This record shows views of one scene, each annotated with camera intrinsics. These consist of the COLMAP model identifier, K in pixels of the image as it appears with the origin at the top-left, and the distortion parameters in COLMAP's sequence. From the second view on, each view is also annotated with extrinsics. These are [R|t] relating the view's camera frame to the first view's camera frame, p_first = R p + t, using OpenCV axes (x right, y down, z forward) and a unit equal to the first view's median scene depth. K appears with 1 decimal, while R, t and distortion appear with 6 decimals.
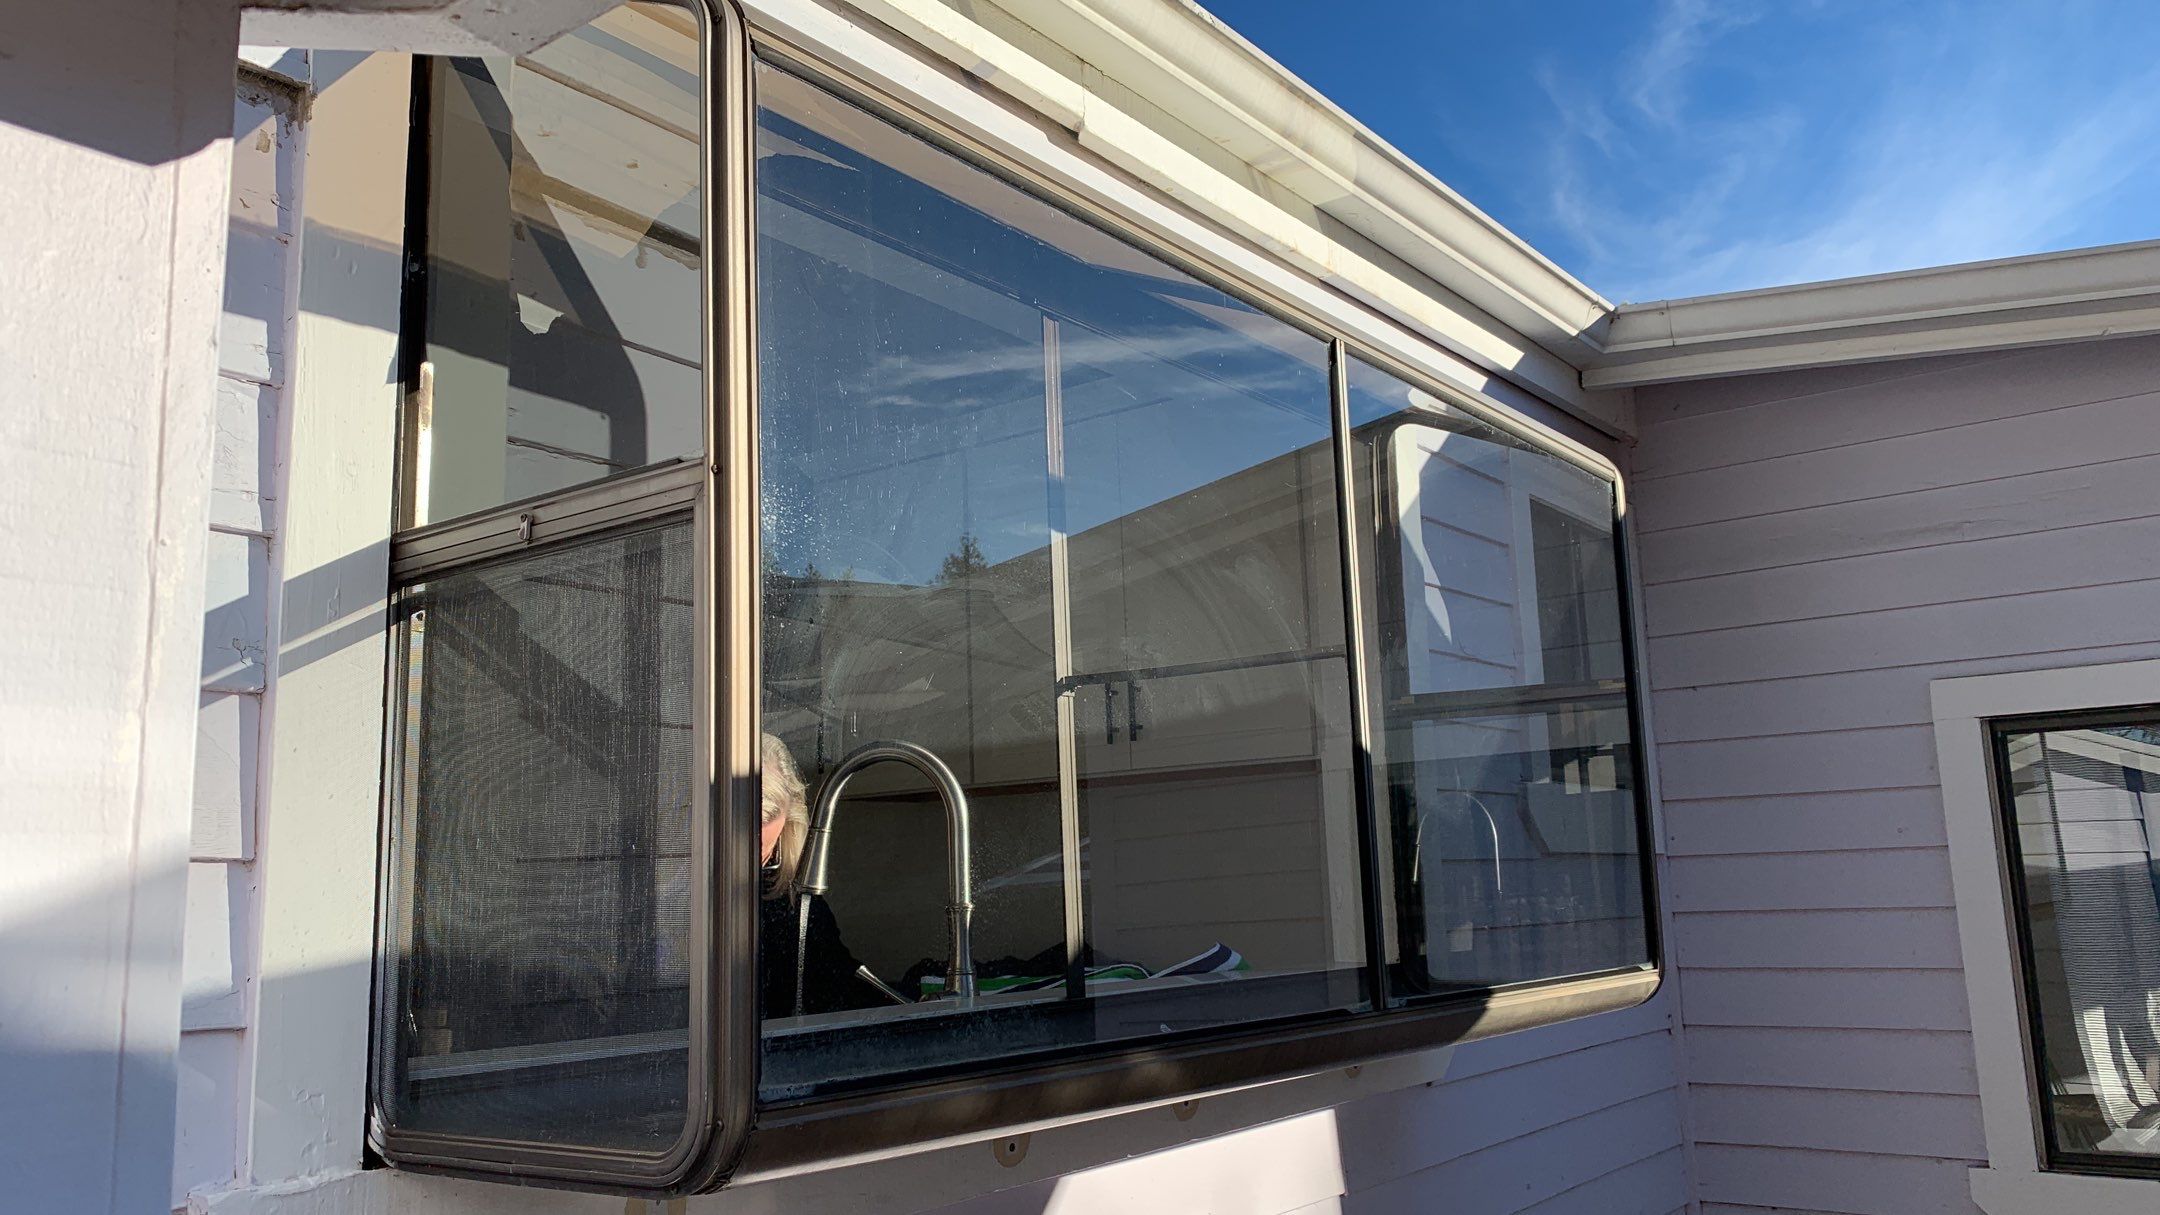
lens RADIAL K [[1682.1, 0, 1072.9], [0, 1682.1, 605.9], [0, 0, 1]] dist [0.006086, -0.009358]
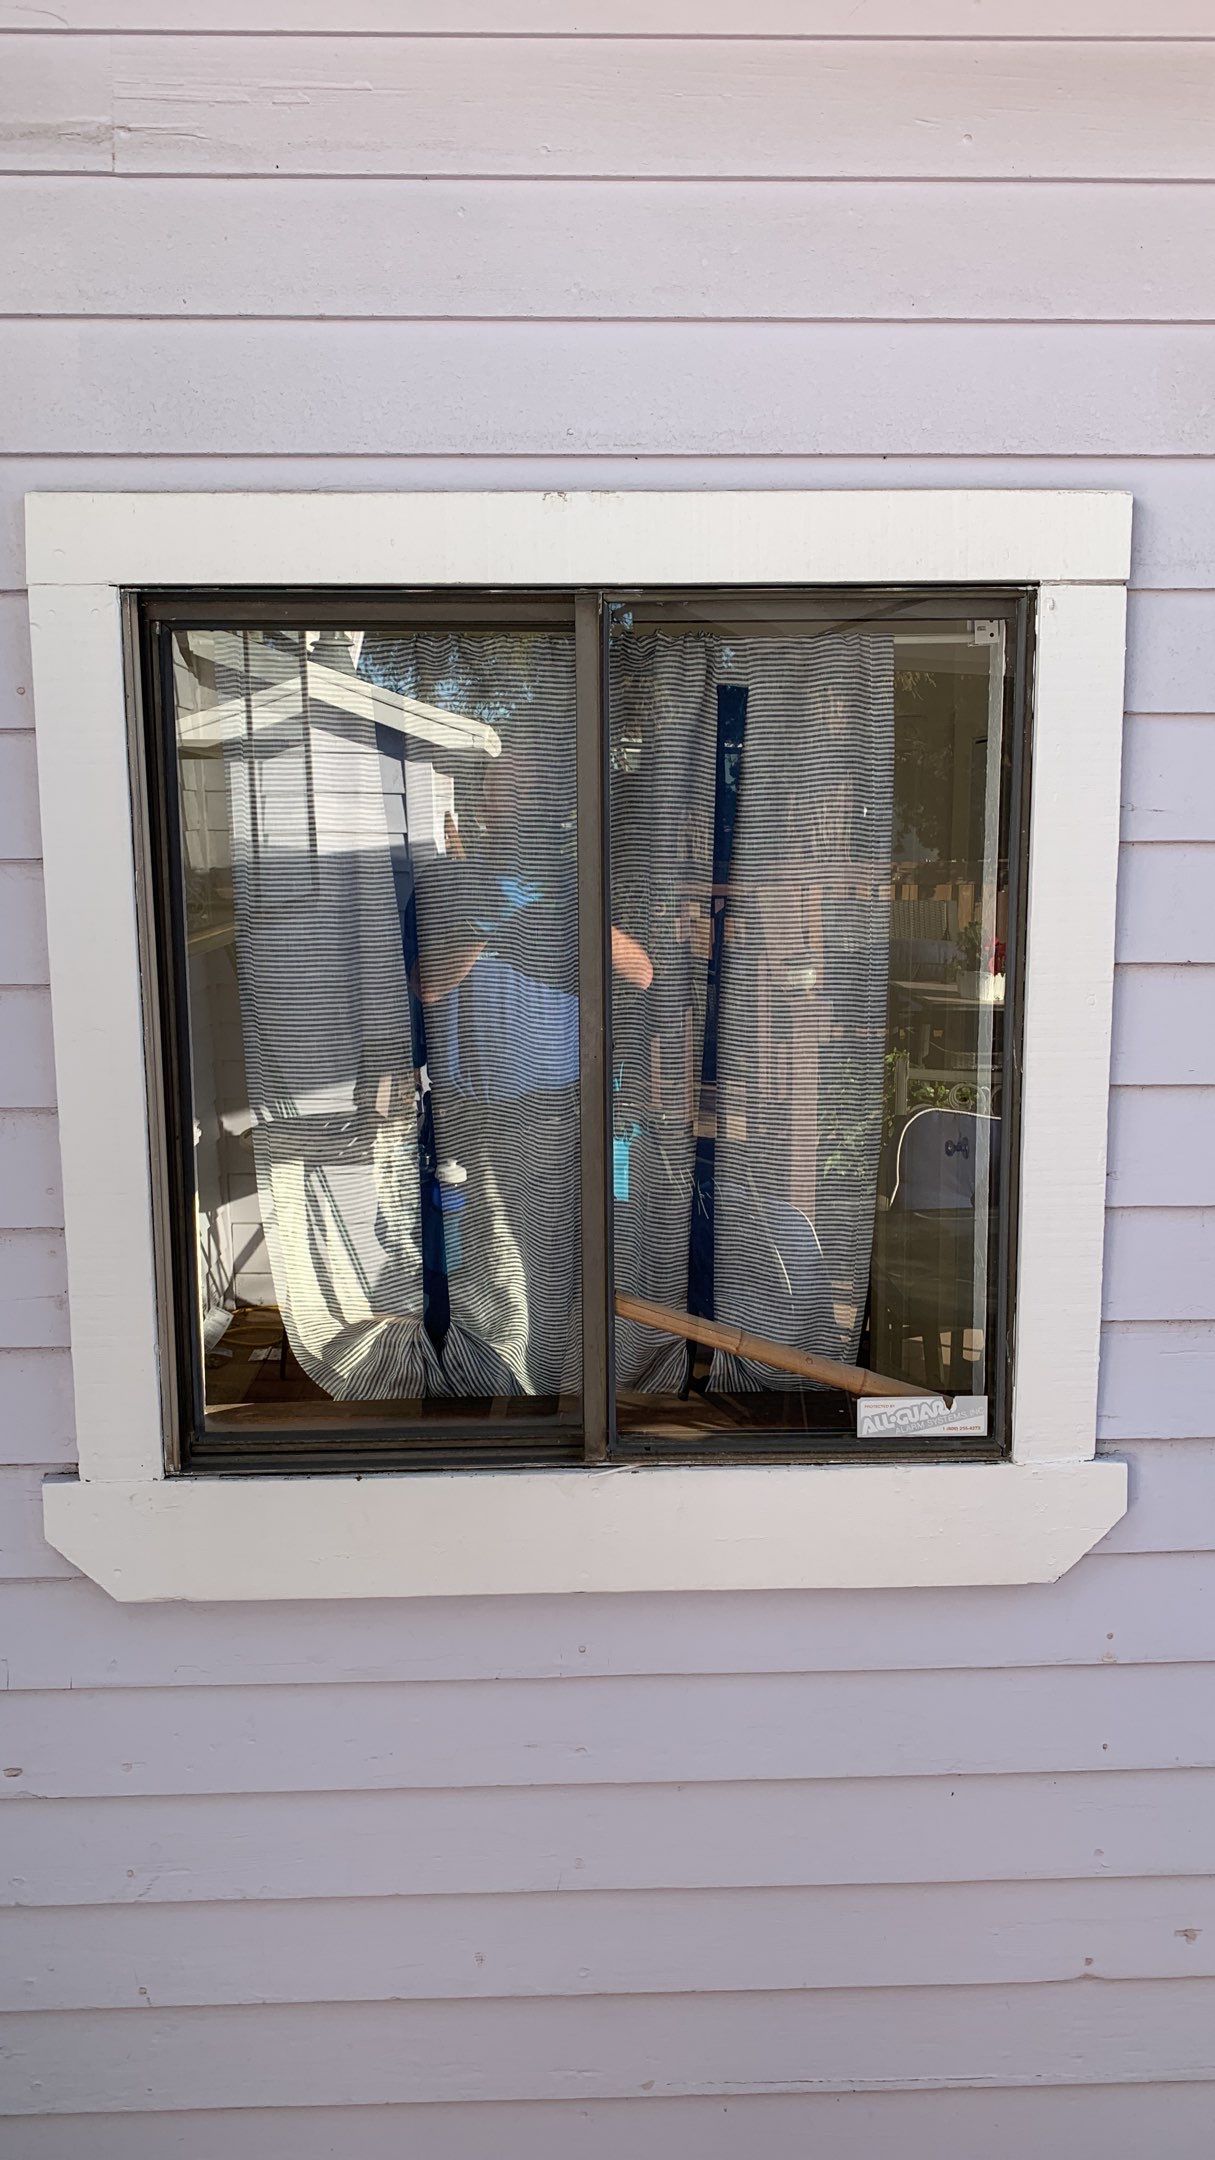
lens RADIAL K [[1682.1, 0, 605.5], [0, 1682.1, 1083.5], [0, 0, 1]] dist [0.006086, -0.009358]
pose [[0.777819, -0.067510, 0.624852, 0.342526], [-0.130124, 0.955372, 0.265200, 0.056699], [-0.614870, -0.287586, 0.734322, 0.535730]]
